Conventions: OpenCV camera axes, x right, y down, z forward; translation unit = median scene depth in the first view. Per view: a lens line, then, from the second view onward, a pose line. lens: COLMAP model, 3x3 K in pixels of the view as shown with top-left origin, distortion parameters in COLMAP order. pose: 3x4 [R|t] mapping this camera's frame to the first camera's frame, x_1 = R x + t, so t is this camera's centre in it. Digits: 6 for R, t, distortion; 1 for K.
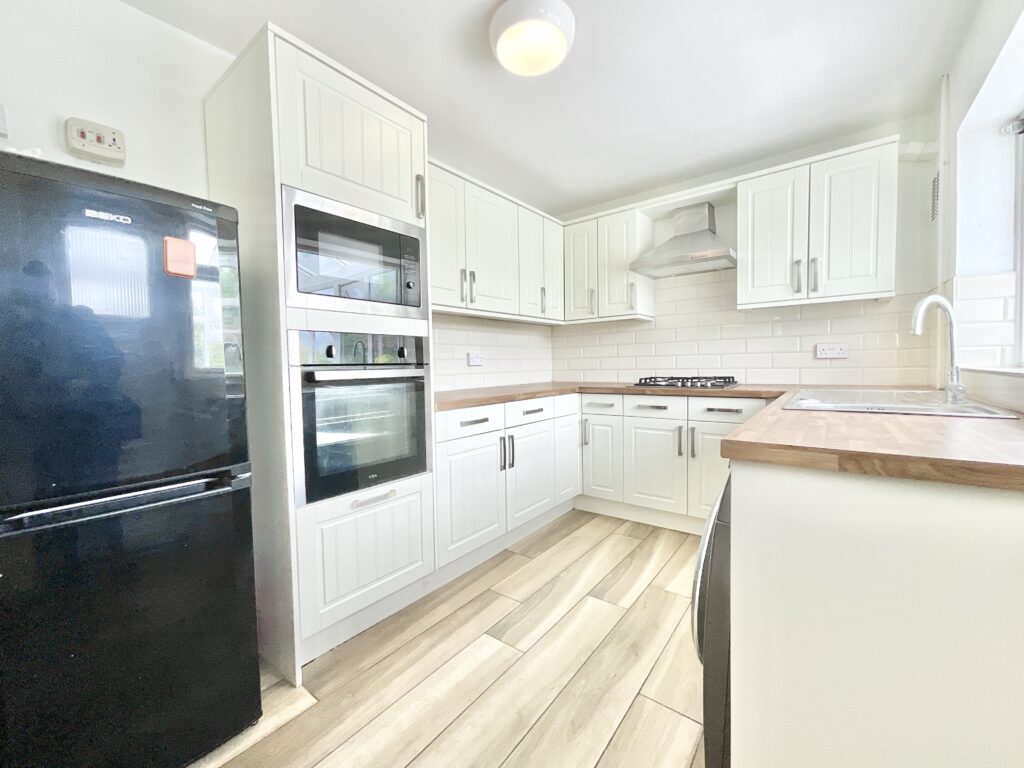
lens RADIAL K [[416.1, 0, 513.1], [0, 416.1, 381.3], [0, 0, 1]] dist [0.002735, 0.000866]
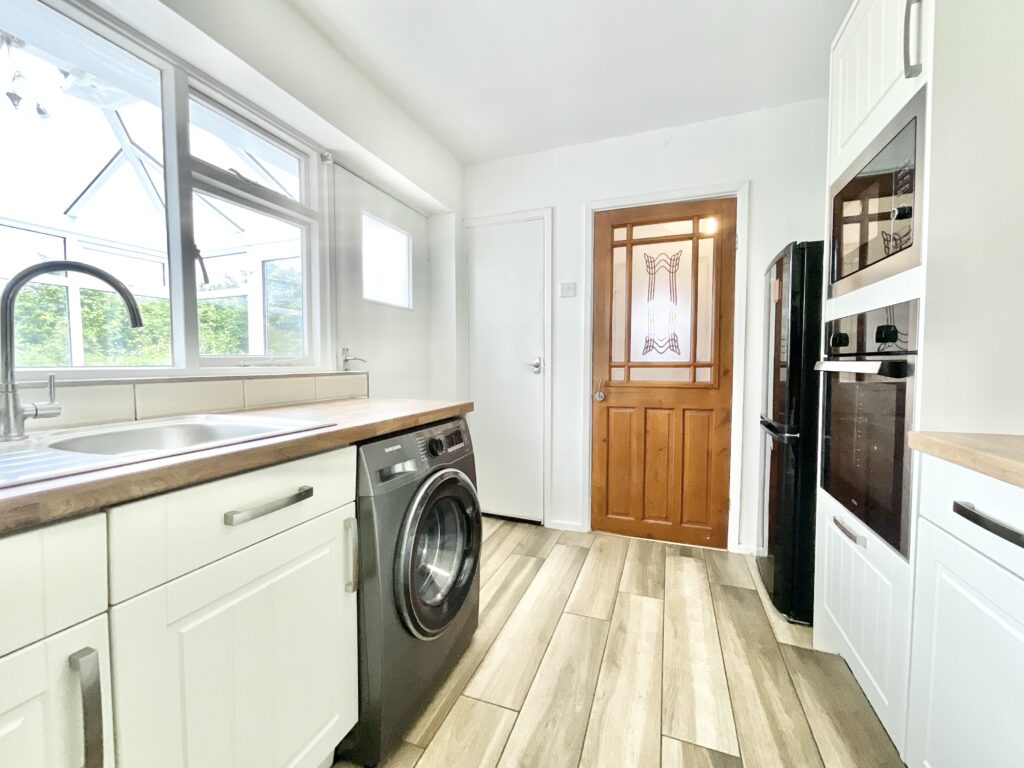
lens RADIAL K [[416.1, 0, 511.9], [0, 416.1, 380.6], [0, 0, 1]] dist [0.002735, 0.000866]
pose [[-0.954109, 0.029683, -0.297983, 0.529674], [0.002293, 0.995770, 0.091849, -0.069331], [0.299449, 0.086951, -0.950142, 1.683271]]
